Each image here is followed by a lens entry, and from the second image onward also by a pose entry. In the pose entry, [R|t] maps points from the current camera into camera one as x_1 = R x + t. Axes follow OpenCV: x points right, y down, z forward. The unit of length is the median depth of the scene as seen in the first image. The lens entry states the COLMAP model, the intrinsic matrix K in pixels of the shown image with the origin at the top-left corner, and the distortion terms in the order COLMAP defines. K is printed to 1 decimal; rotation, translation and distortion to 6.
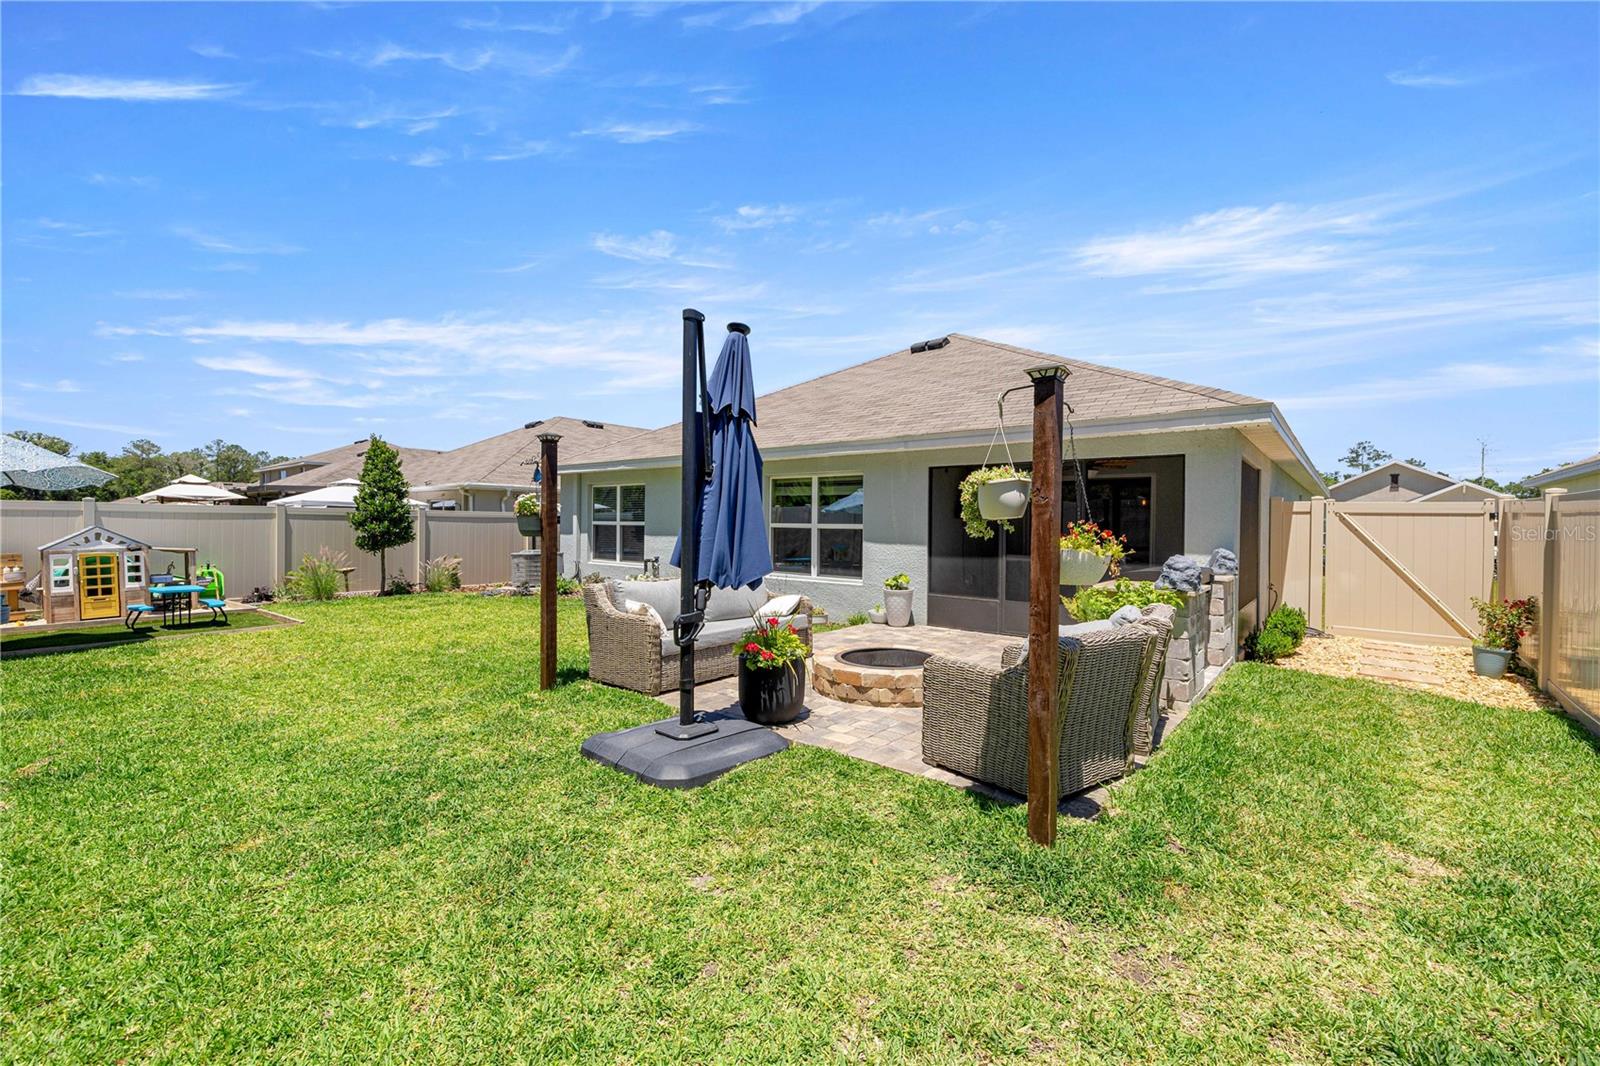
lens RADIAL K [[680.0, 0, 805.4], [0, 680.0, 531.1], [0, 0, 1]] dist [0.000483, -0.000789]
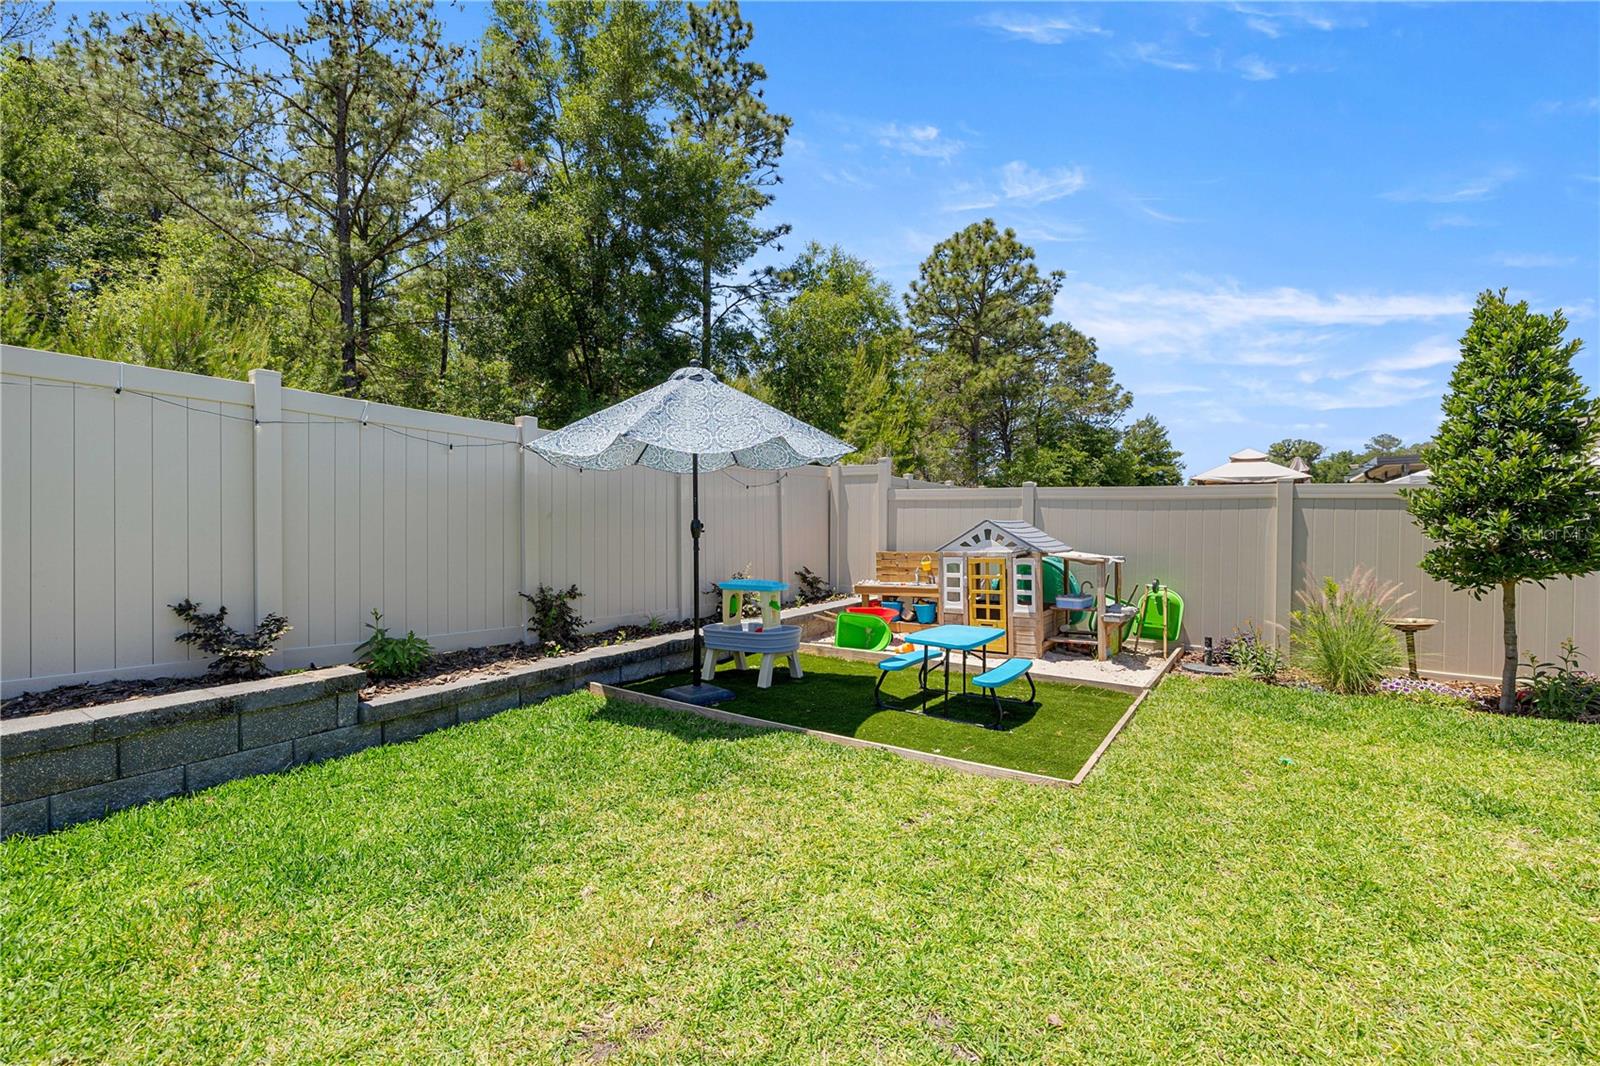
lens RADIAL K [[680.0, 0, 795.5], [0, 680.0, 509.2], [0, 0, 1]] dist [0.000483, -0.000789]
pose [[0.069881, -0.012761, -0.997474, -0.341056], [-0.010686, 0.999851, -0.013540, -0.006435], [0.997498, 0.011606, 0.069735, 0.726701]]
